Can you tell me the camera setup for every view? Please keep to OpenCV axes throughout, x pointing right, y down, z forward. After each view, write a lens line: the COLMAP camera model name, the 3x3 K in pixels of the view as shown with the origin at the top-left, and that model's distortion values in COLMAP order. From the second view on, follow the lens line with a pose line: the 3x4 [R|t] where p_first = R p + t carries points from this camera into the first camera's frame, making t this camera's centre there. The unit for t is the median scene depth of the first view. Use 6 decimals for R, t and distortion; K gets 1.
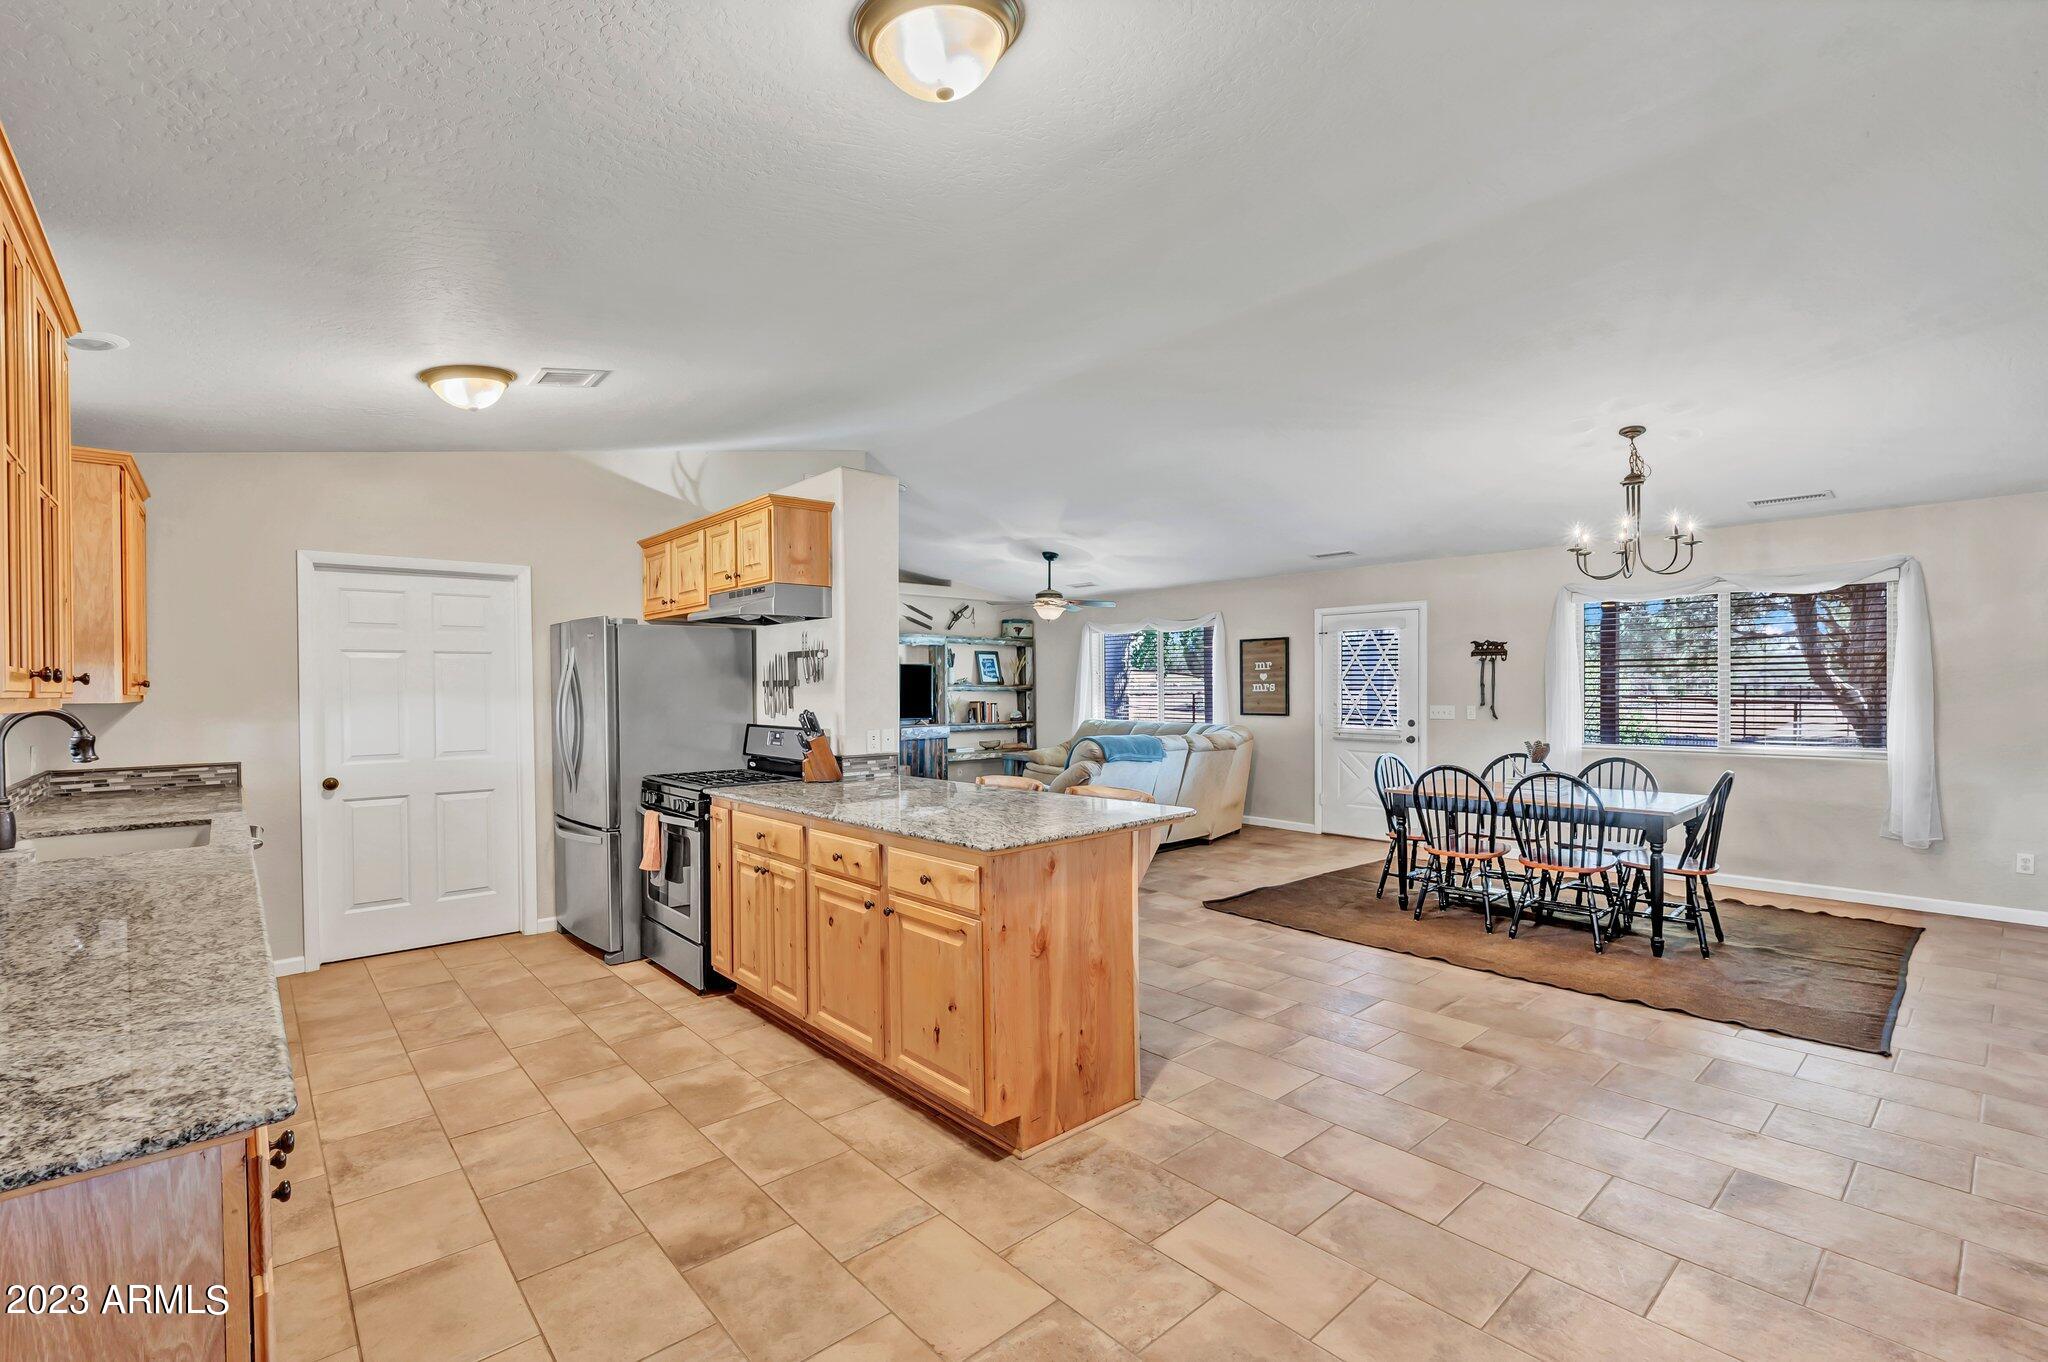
lens RADIAL K [[899.3, 0, 1022.9], [0, 899.3, 696.2], [0, 0, 1]] dist [-0.001415, 0.000181]
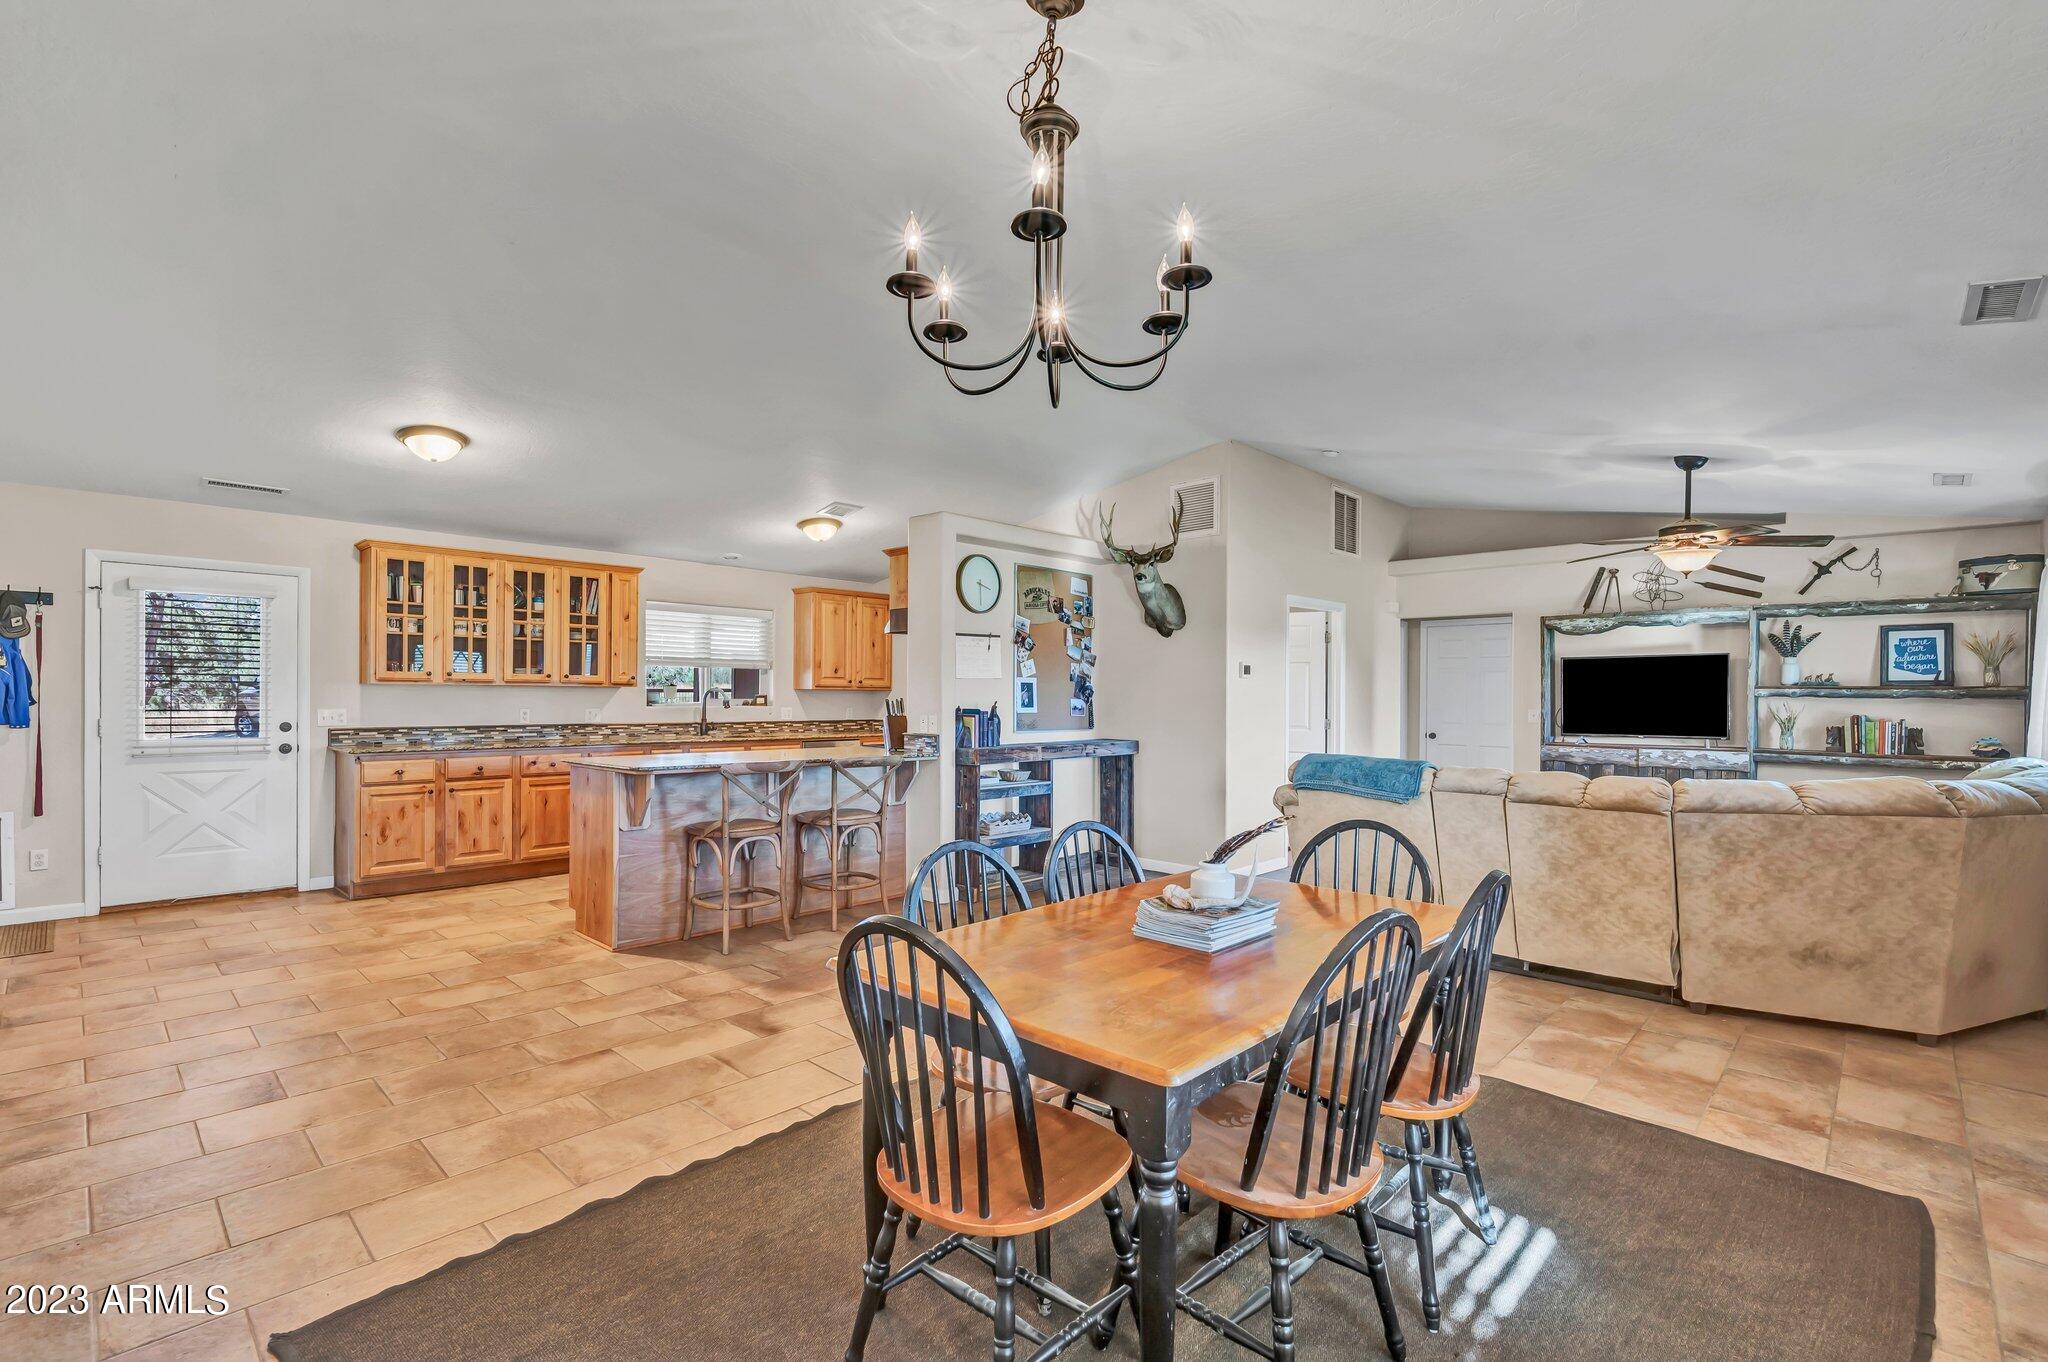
lens RADIAL K [[908.0, 0, 1022.6], [0, 908.0, 697.7], [0, 0, 1]] dist [-0.004208, 0.000644]
pose [[0.088933, 0.010973, -0.995977, 1.164843], [-0.018771, 0.999780, 0.009339, -0.002288], [0.995861, 0.017865, 0.089120, 1.051954]]
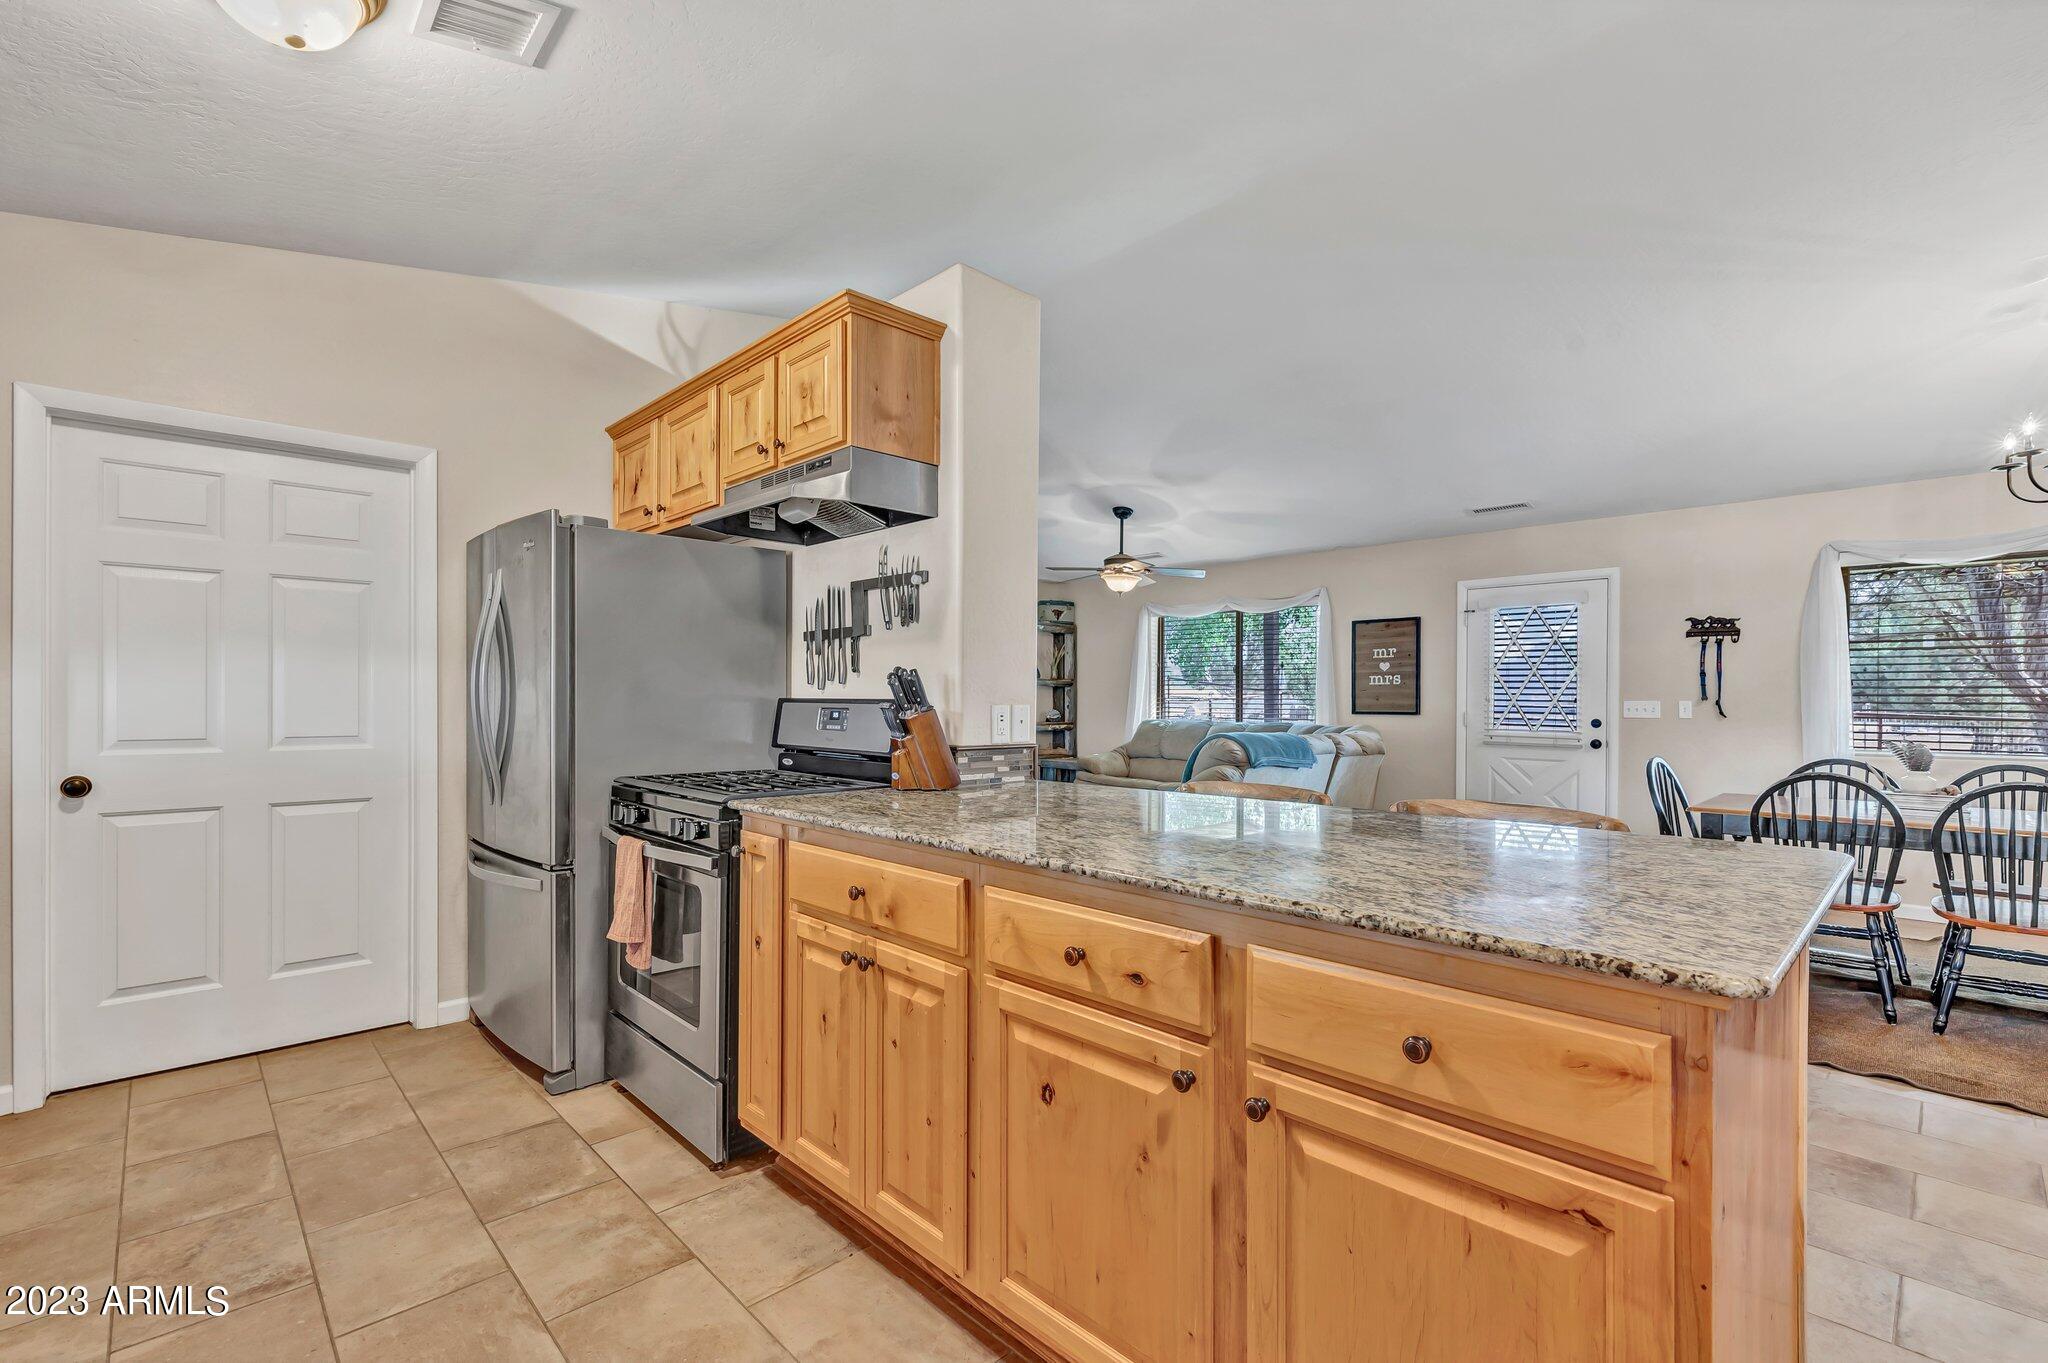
lens RADIAL K [[908.0, 0, 1022.6], [0, 908.0, 698.2], [0, 0, 1]] dist [-0.004208, 0.000644]
pose [[0.999088, 0.011844, 0.041019, -0.181966], [-0.011333, 0.999855, -0.012678, 0.041566], [-0.041163, 0.012202, 0.999078, 0.397728]]
